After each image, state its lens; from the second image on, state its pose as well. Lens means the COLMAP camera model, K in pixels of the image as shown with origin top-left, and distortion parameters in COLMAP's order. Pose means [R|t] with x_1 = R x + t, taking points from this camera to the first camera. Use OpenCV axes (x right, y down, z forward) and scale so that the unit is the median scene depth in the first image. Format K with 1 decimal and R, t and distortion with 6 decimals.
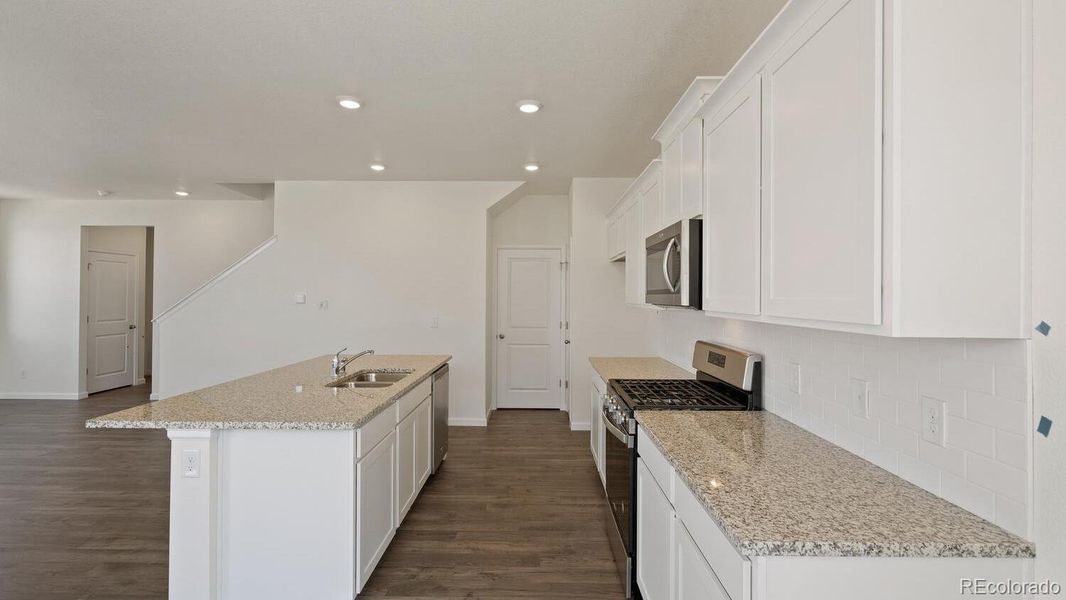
lens RADIAL K [[486.8, 0, 538.0], [0, 486.8, 294.7], [0, 0, 1]] dist [-0.004768, 0.000570]
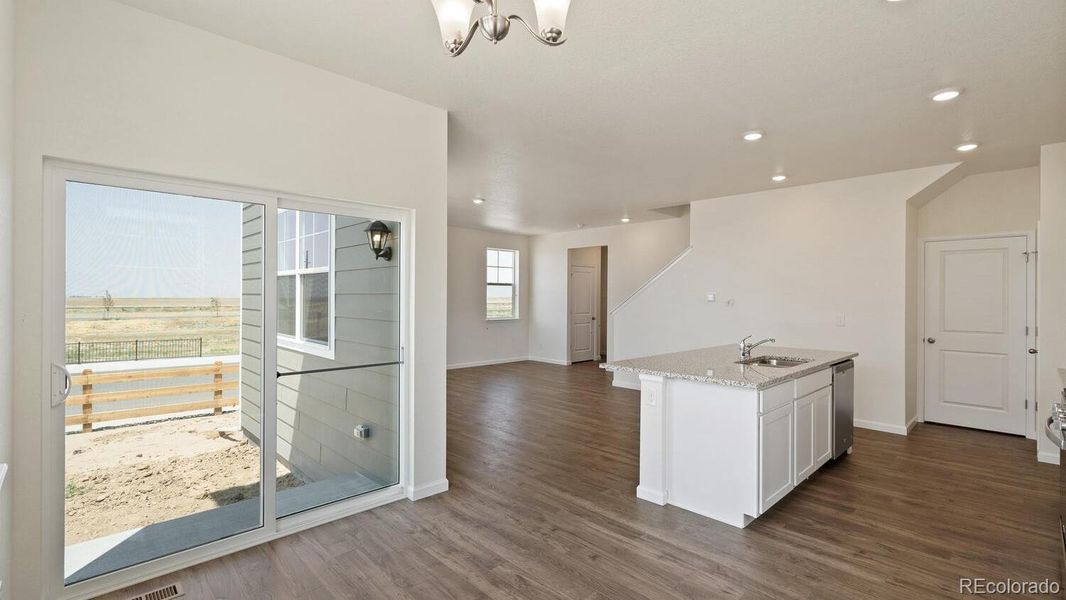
lens RADIAL K [[486.8, 0, 524.4], [0, 486.8, 292.7], [0, 0, 1]] dist [-0.004768, 0.000570]
pose [[0.689982, -0.007024, -0.723793, 0.093890], [0.000392, 0.999956, -0.009330, 0.011660], [0.723827, 0.006154, 0.689955, -0.245146]]
